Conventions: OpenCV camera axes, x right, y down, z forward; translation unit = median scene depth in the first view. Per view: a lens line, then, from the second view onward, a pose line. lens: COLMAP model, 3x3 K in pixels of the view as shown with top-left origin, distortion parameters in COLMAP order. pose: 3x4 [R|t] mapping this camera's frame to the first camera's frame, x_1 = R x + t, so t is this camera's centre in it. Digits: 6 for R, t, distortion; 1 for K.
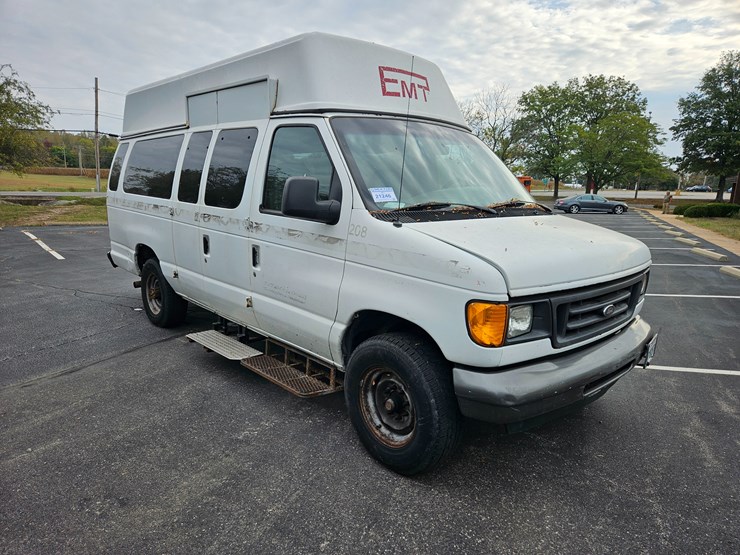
lens RADIAL K [[491.2, 0, 359.8], [0, 491.2, 291.6], [0, 0, 1]] dist [0.061247, -0.045809]
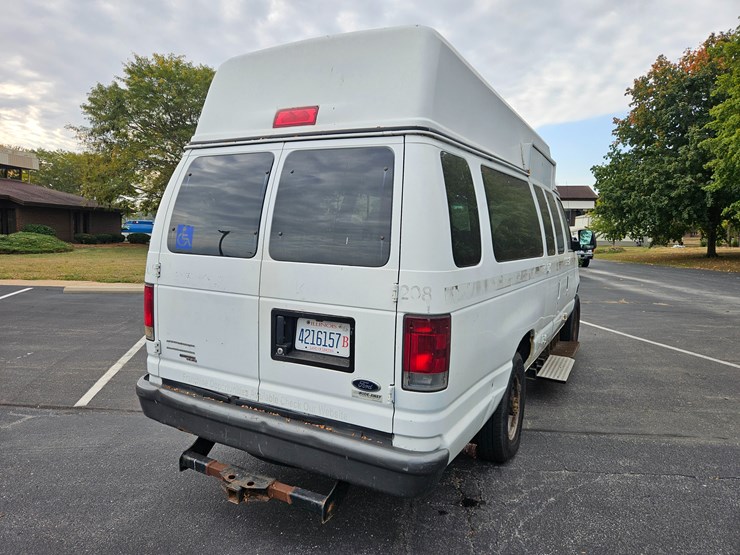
lens RADIAL K [[493.2, 0, 362.5], [0, 493.2, 277.2], [0, 0, 1]] dist [0.063894, -0.049871]
pose [[-0.331540, -0.127442, 0.934794, -1.428802], [0.171323, 0.966228, 0.192490, -0.485895], [-0.927755, 0.223970, -0.298509, 2.042960]]
